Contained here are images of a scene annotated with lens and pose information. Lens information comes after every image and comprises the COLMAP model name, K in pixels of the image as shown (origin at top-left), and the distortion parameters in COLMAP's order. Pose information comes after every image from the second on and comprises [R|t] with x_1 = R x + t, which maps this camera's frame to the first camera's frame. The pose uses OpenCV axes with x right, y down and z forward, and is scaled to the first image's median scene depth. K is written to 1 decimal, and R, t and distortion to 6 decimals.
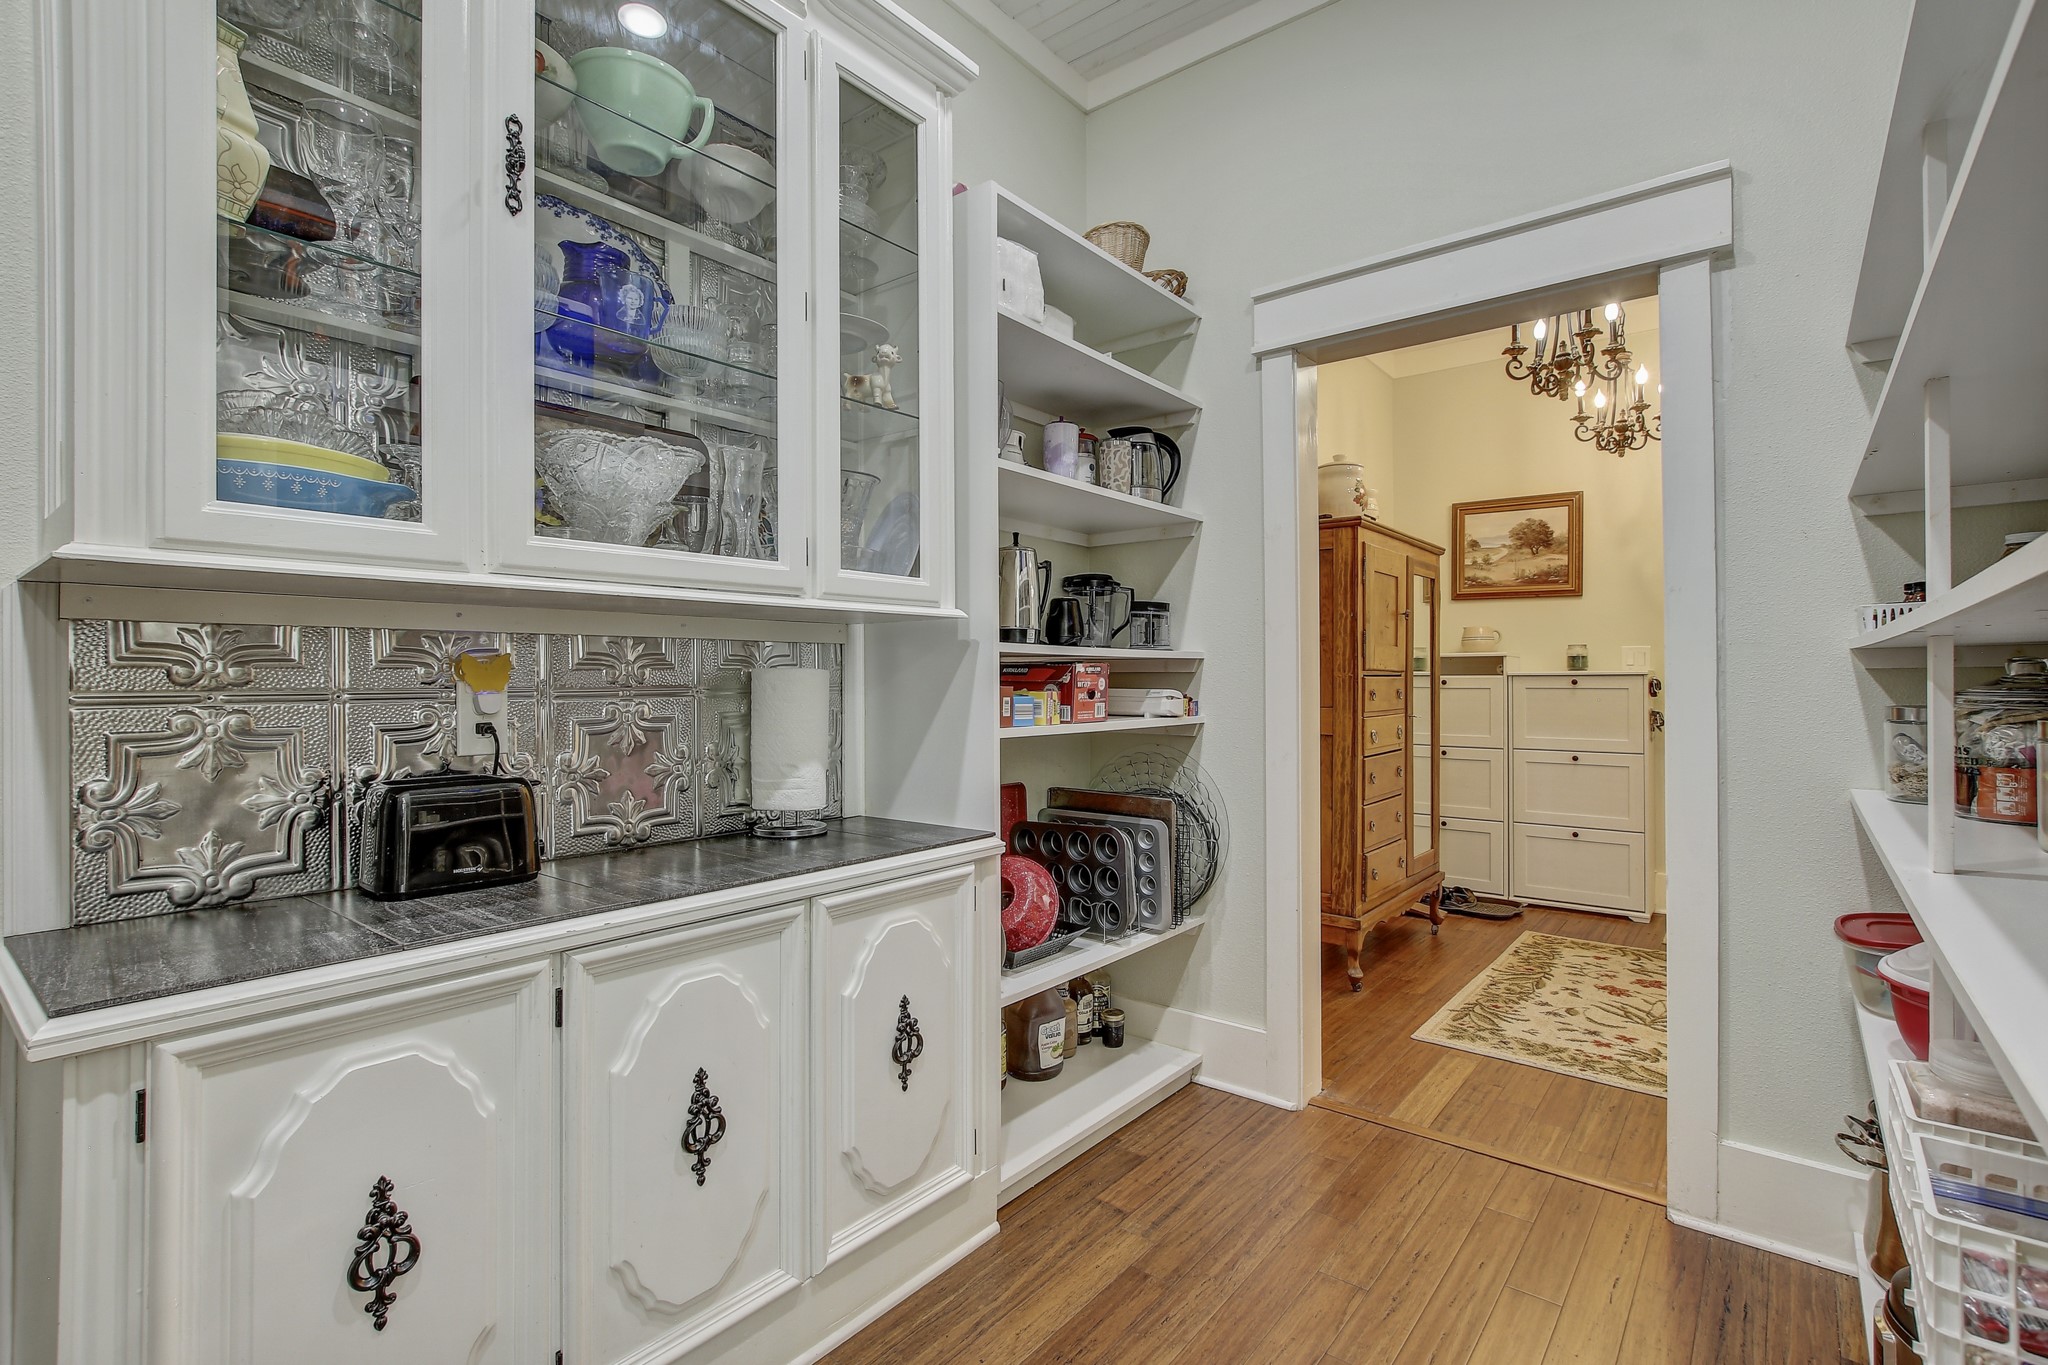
lens RADIAL K [[949.9, 0, 1026.7], [0, 949.9, 672.8], [0, 0, 1]] dist [-0.013701, 0.001876]
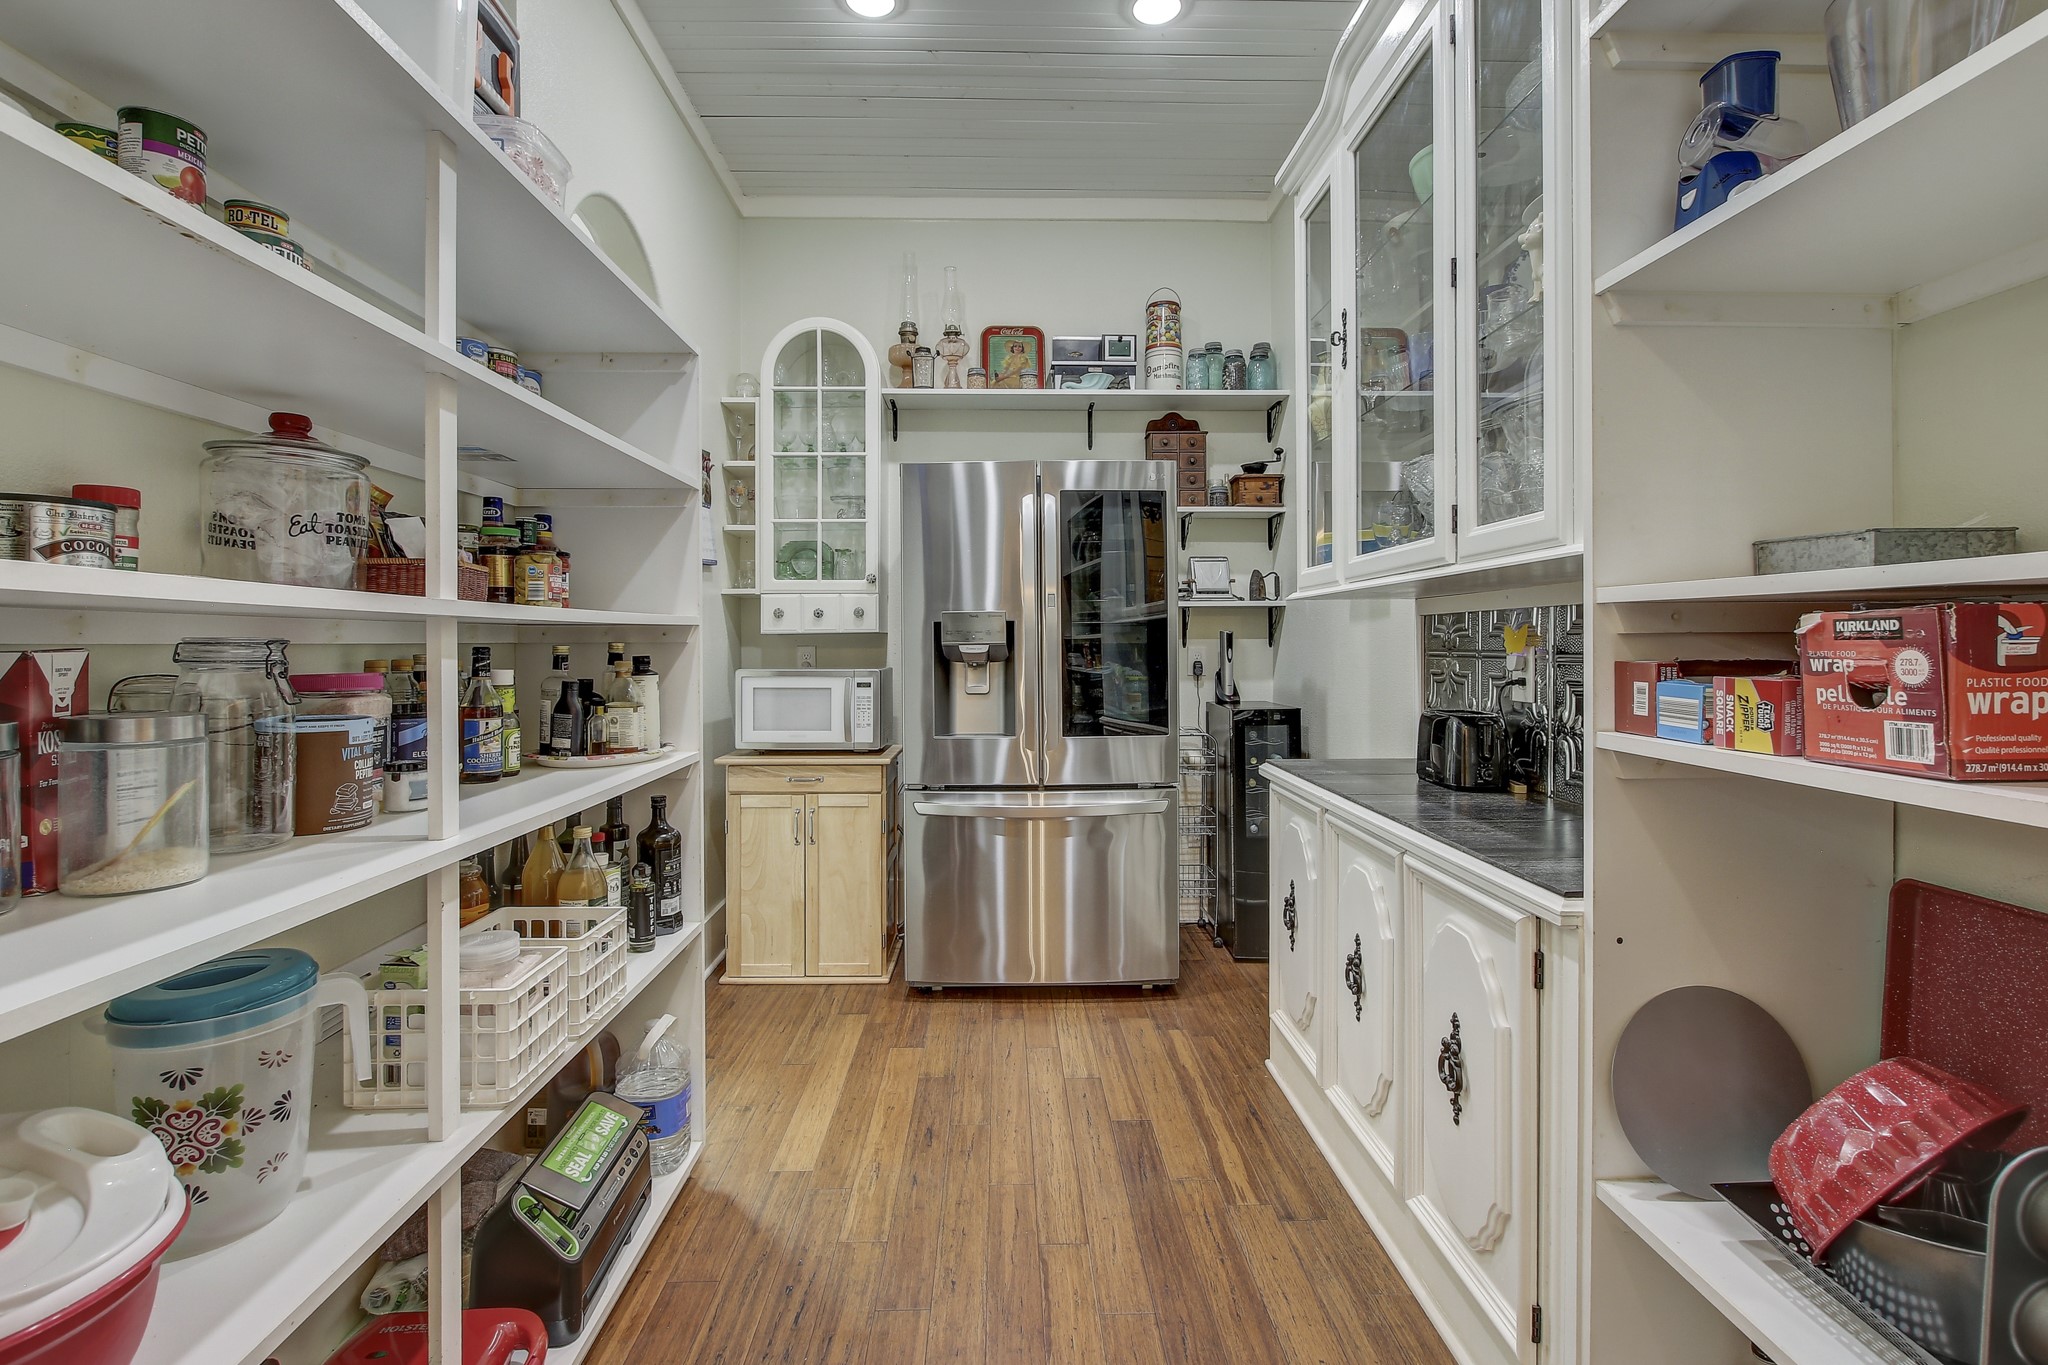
lens RADIAL K [[949.9, 0, 1023.2], [0, 949.9, 650.5], [0, 0, 1]] dist [-0.013701, 0.001876]
pose [[-0.760849, 0.011448, -0.648828, 0.400351], [0.004147, 0.999910, 0.012779, 0.000245], [0.648915, 0.007033, -0.760828, 0.786379]]
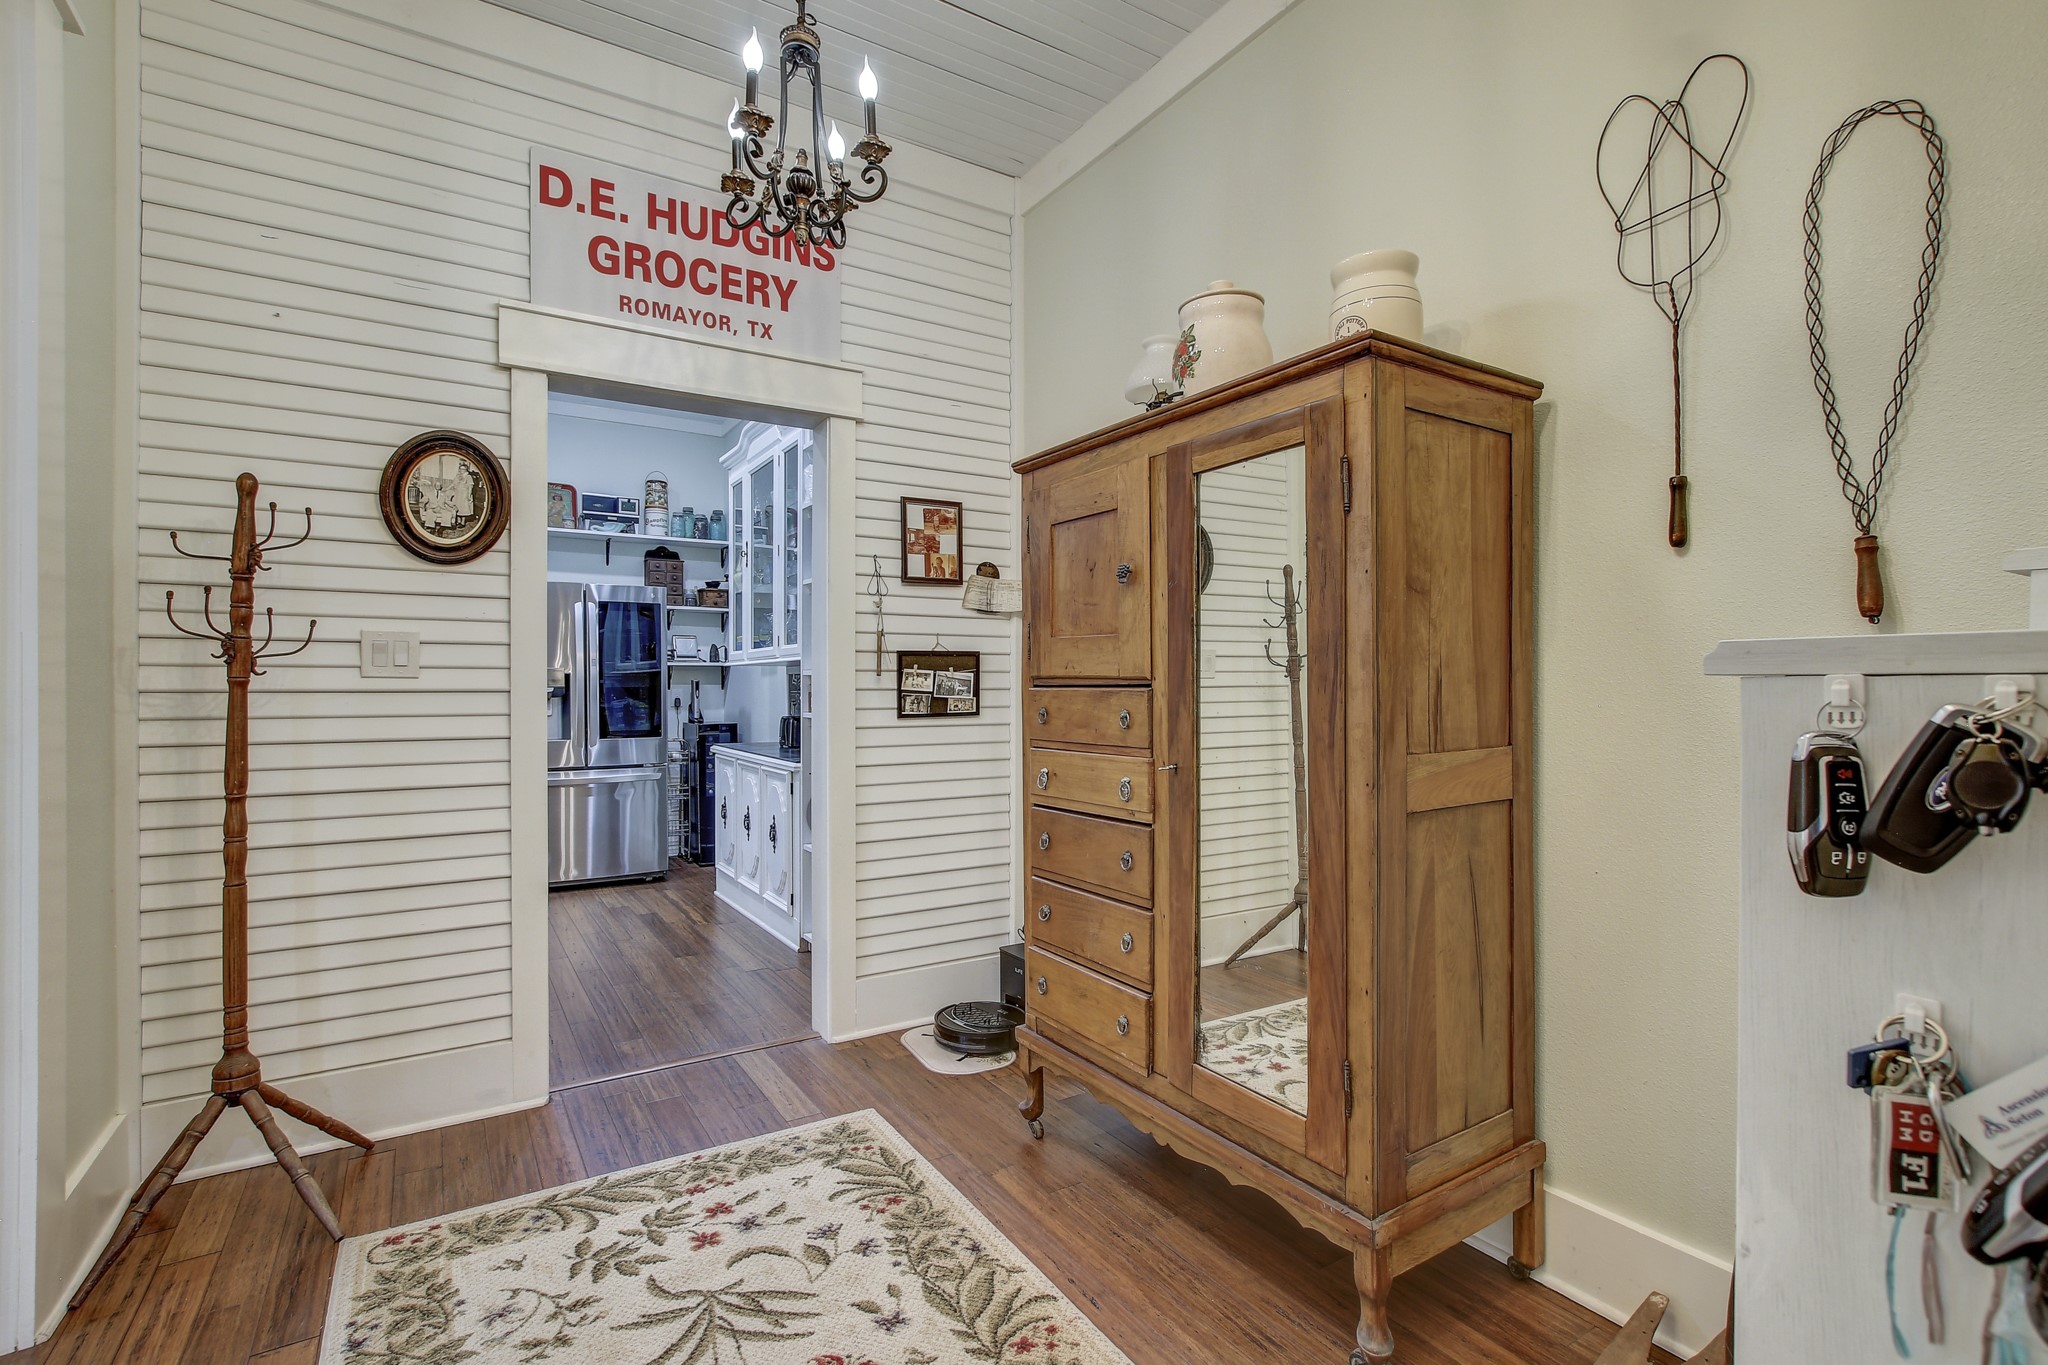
lens RADIAL K [[949.9, 0, 1027.3], [0, 949.9, 694.1], [0, 0, 1]] dist [-0.013701, 0.001876]
pose [[-0.319105, 0.008590, -0.947680, 1.157240], [-0.002076, 0.999950, 0.009762, 0.000875], [0.947717, 0.005083, -0.319071, 1.387744]]
